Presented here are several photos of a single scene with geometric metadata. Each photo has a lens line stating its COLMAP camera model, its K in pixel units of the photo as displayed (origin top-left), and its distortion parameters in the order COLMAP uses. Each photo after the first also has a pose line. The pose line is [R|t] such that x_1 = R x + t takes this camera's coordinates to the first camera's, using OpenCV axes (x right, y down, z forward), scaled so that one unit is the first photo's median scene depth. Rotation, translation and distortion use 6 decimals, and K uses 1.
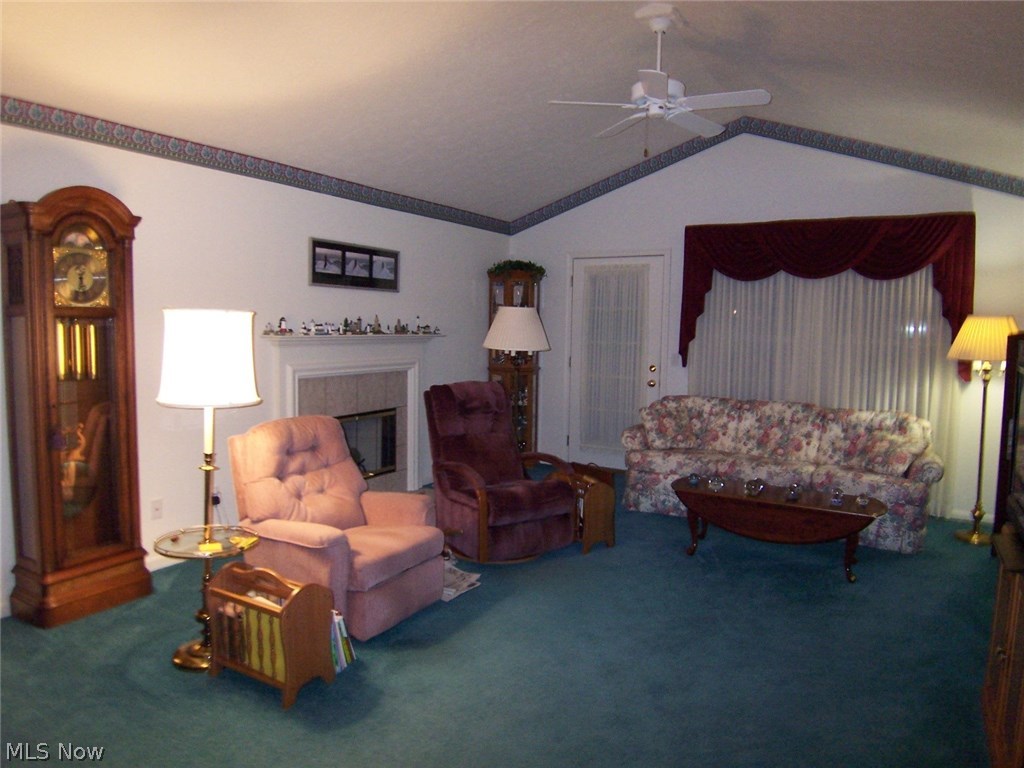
lens RADIAL K [[702.9, 0, 512.0], [0, 702.9, 384.0], [0, 0, 1]] dist [-0.000616, -0.003768]
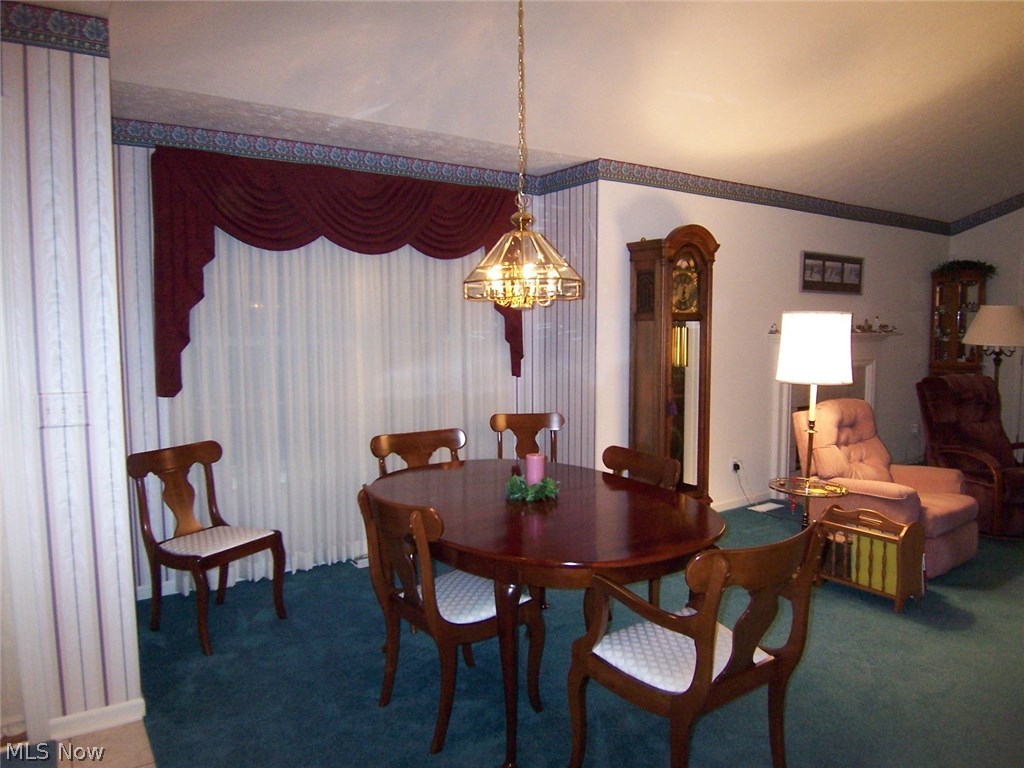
lens RADIAL K [[723.3, 0, 512.0], [0, 723.3, 384.0], [0, 0, 1]] dist [-0.031023, -0.003922]
pose [[0.917571, 0.008616, -0.397479, -0.342501], [-0.013642, 0.999859, -0.009818, 0.042302], [0.397339, 0.014432, 0.917559, -0.387009]]
